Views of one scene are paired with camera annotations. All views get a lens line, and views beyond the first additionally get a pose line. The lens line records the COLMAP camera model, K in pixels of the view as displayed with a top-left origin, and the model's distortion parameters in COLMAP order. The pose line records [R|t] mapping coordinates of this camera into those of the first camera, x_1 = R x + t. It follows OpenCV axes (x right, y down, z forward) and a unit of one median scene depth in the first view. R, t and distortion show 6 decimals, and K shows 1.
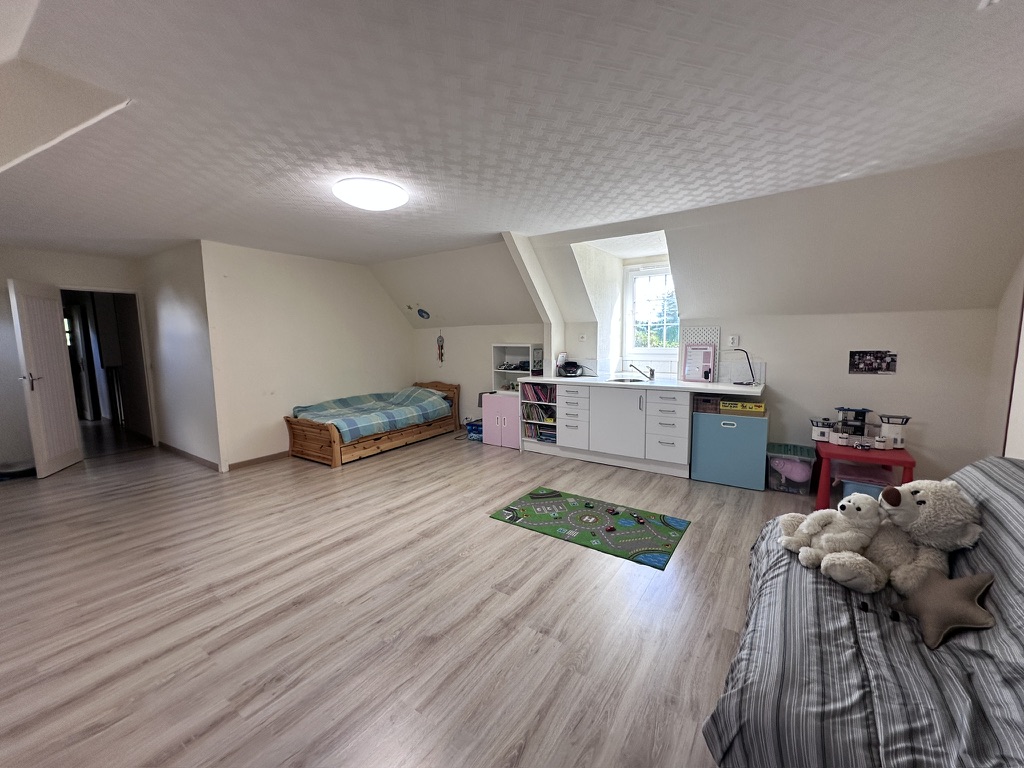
lens RADIAL K [[408.5, 0, 511.4], [0, 408.5, 384.7], [0, 0, 1]] dist [-0.001167, 0.000125]
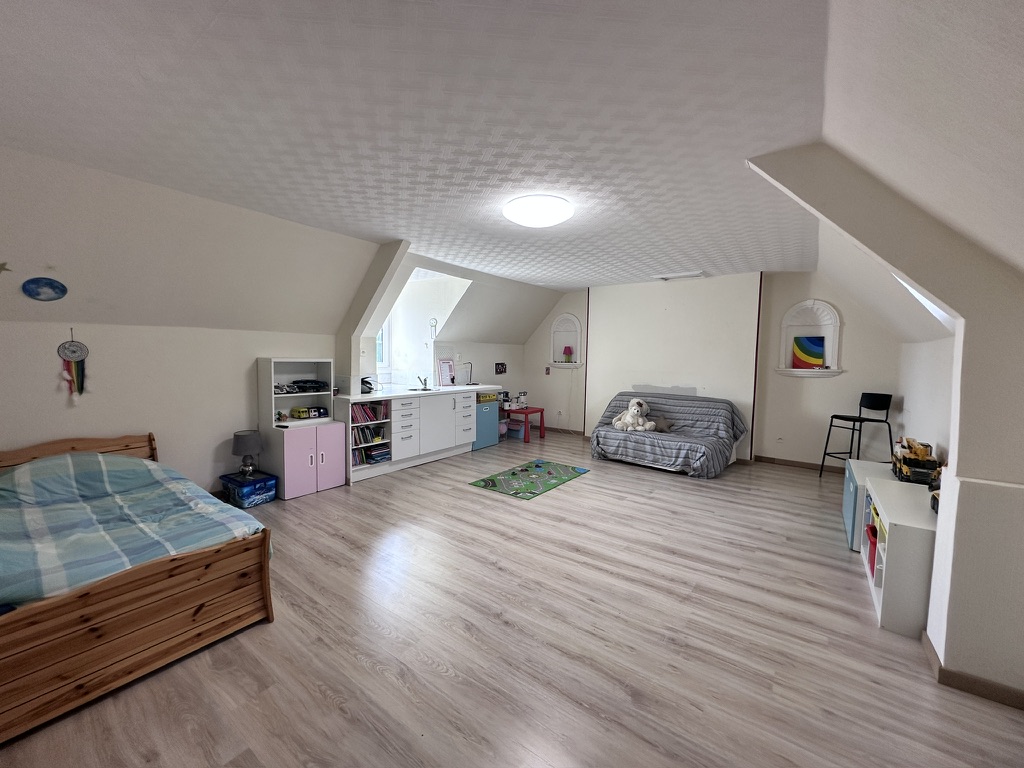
lens RADIAL K [[408.5, 0, 511.4], [0, 408.5, 384.7], [0, 0, 1]] dist [-0.001167, 0.000125]
pose [[0.034867, -0.060704, 0.997547, -0.958029], [0.096448, 0.993699, 0.057098, -0.072016], [-0.994727, 0.094220, 0.040502, 0.738933]]
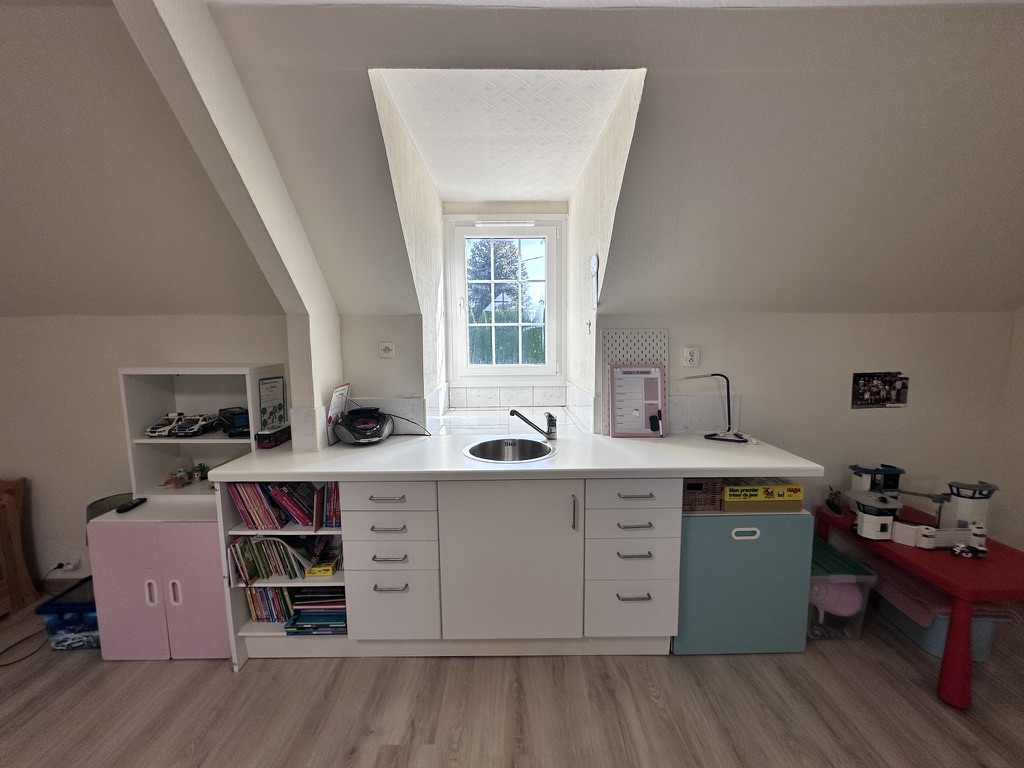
lens RADIAL K [[408.5, 0, 511.4], [0, 408.5, 384.7], [0, 0, 1]] dist [-0.001167, 0.000125]
pose [[0.819803, -0.058822, 0.569617, 0.037672], [0.061384, 0.998006, 0.014715, -0.091242], [-0.569347, 0.022902, 0.821778, 0.678267]]
